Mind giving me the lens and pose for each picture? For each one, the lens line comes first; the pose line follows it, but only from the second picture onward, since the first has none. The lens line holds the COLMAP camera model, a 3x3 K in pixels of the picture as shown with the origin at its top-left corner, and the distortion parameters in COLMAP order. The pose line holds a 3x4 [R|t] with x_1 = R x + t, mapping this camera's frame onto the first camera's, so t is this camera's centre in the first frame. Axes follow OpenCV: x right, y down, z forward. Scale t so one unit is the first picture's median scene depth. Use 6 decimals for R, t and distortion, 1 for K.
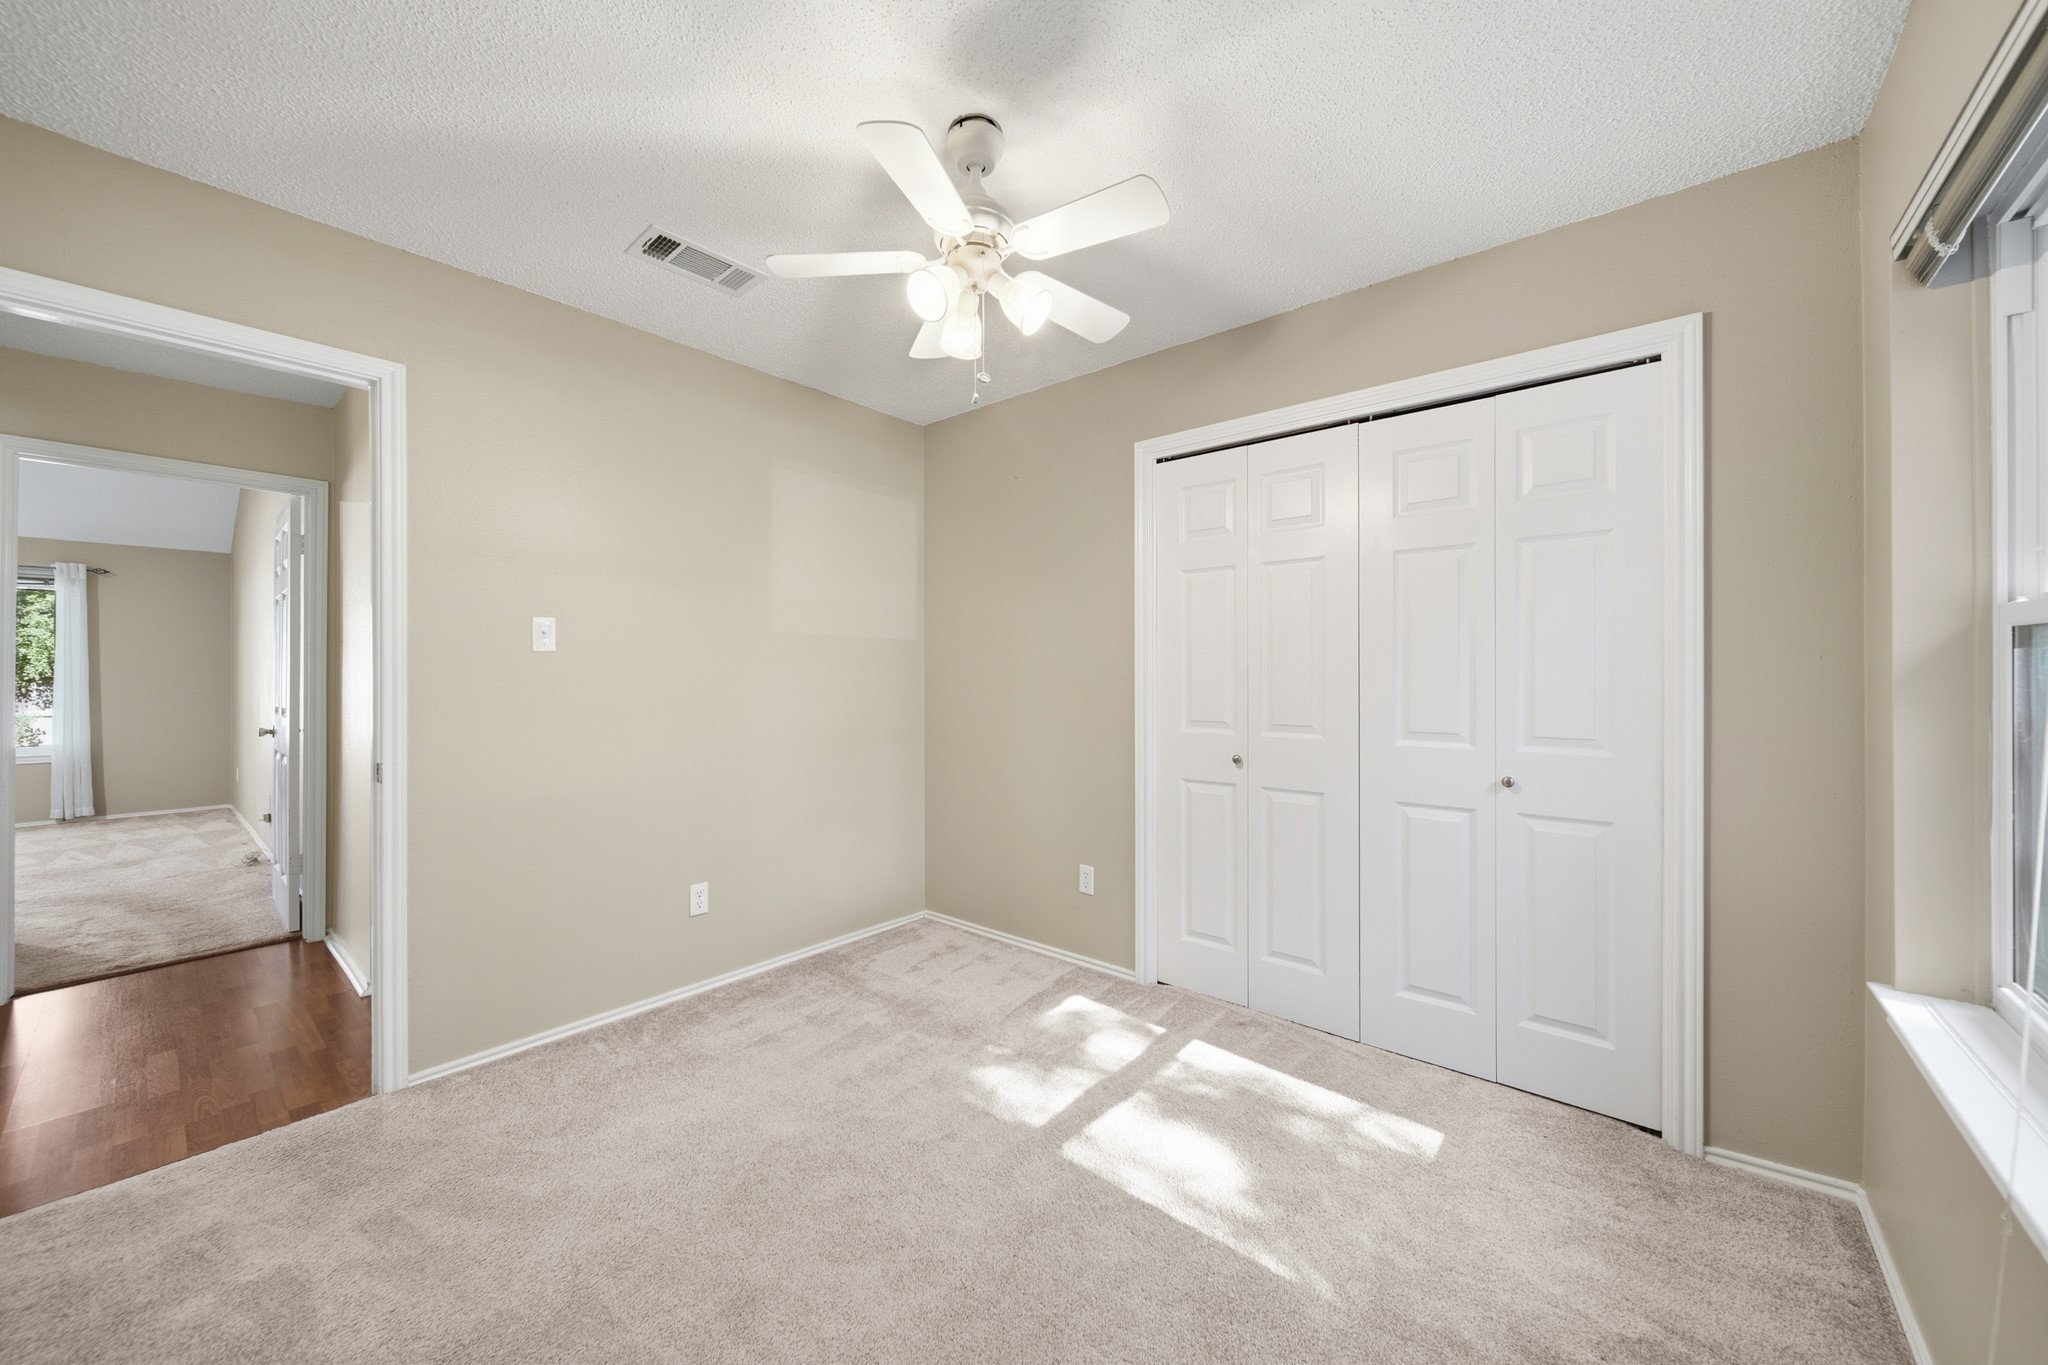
lens RADIAL K [[748.5, 0, 1022.4], [0, 748.5, 669.8], [0, 0, 1]] dist [-0.000629, -0.000060]
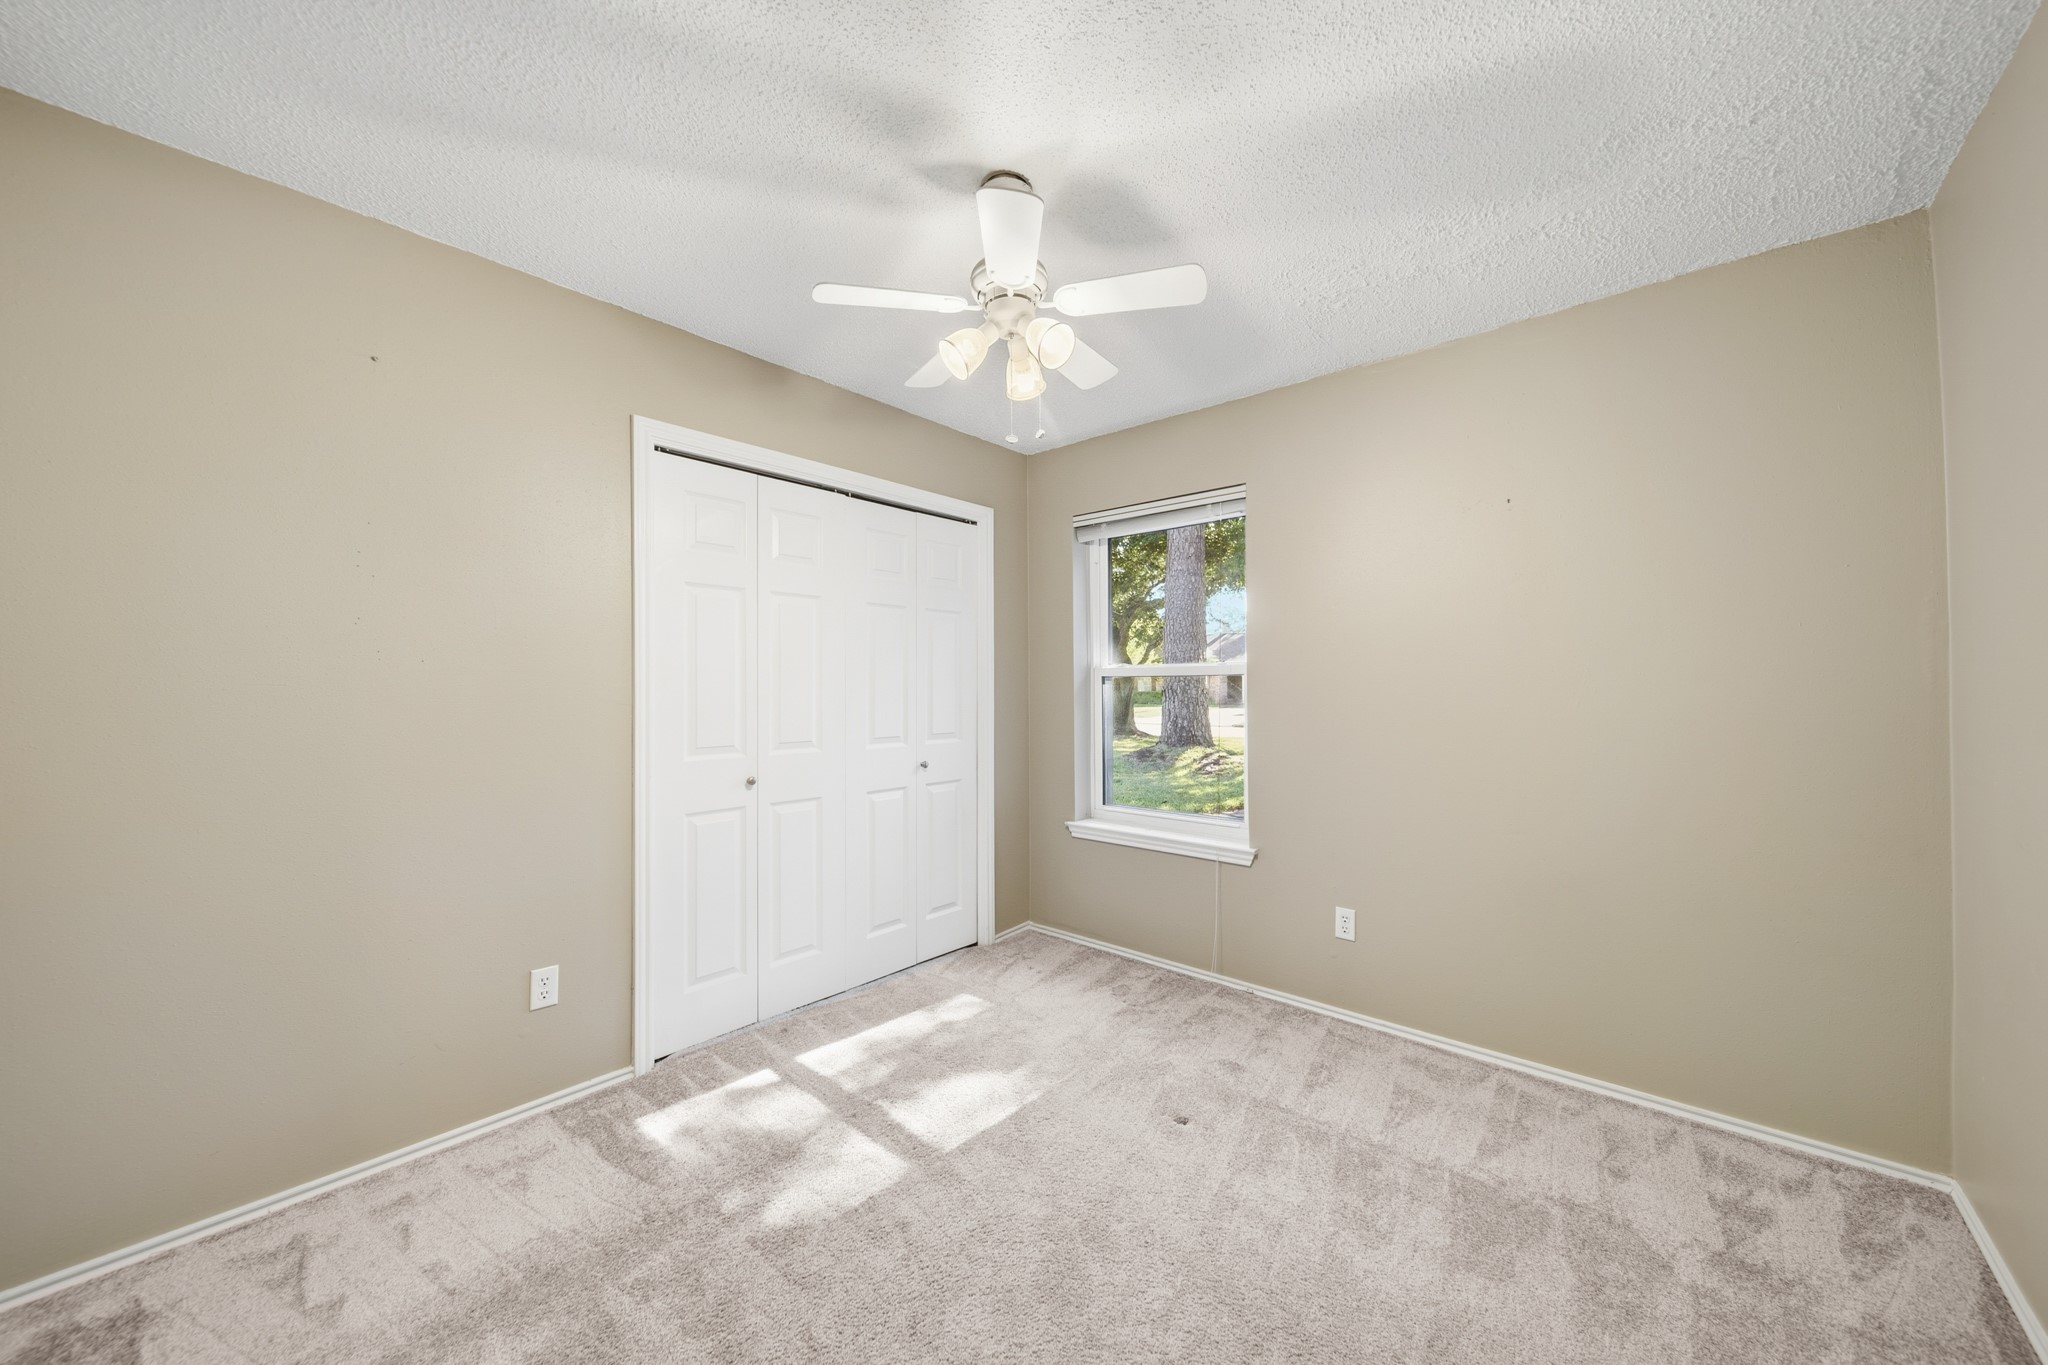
lens RADIAL K [[728.3, 0, 1023.6], [0, 728.3, 682.4], [0, 0, 1]] dist [-0.001631, -0.000147]
pose [[0.027376, 0.012213, 0.999551, -0.790294], [-0.000006, 0.999925, -0.012218, -0.001560], [-0.999625, 0.000328, 0.027374, 0.696951]]
